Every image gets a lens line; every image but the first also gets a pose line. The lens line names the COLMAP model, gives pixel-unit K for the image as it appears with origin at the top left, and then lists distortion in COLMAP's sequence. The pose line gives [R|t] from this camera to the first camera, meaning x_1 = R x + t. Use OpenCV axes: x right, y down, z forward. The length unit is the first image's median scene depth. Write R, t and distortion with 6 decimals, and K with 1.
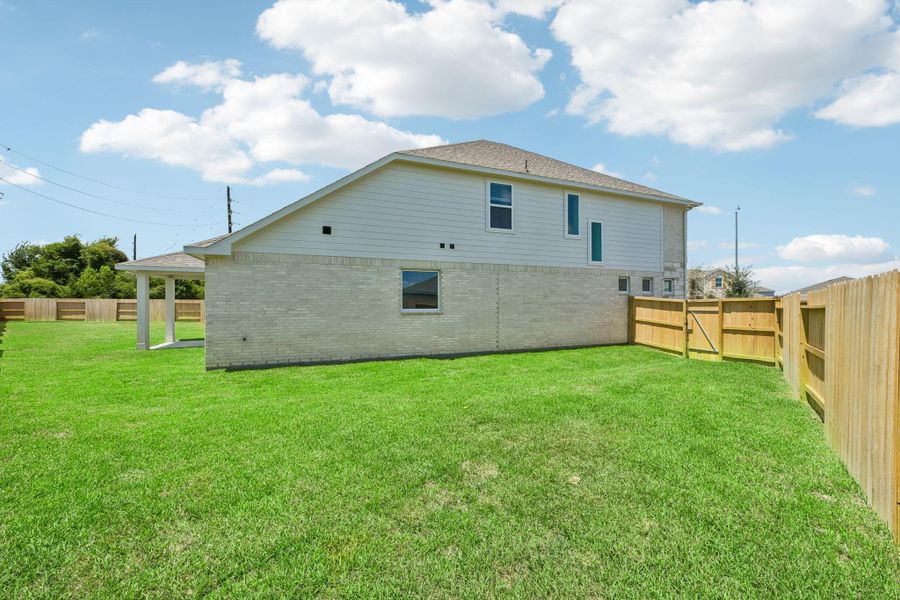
lens RADIAL K [[360.5, 0, 451.6], [0, 360.5, 304.1], [0, 0, 1]] dist [-0.000575, -0.000143]
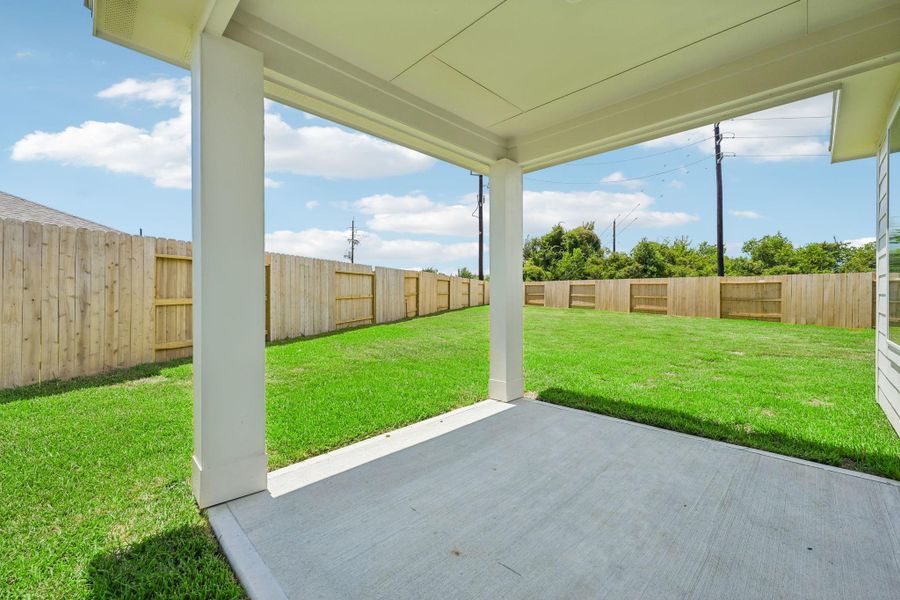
lens RADIAL K [[360.5, 0, 451.6], [0, 360.5, 293.7], [0, 0, 1]] dist [-0.000575, -0.000143]
pose [[0.383422, 0.002586, -0.923570, -0.213445], [0.000932, 0.999994, 0.003186, 0.009262], [0.923573, -0.002082, 0.383417, 0.331276]]
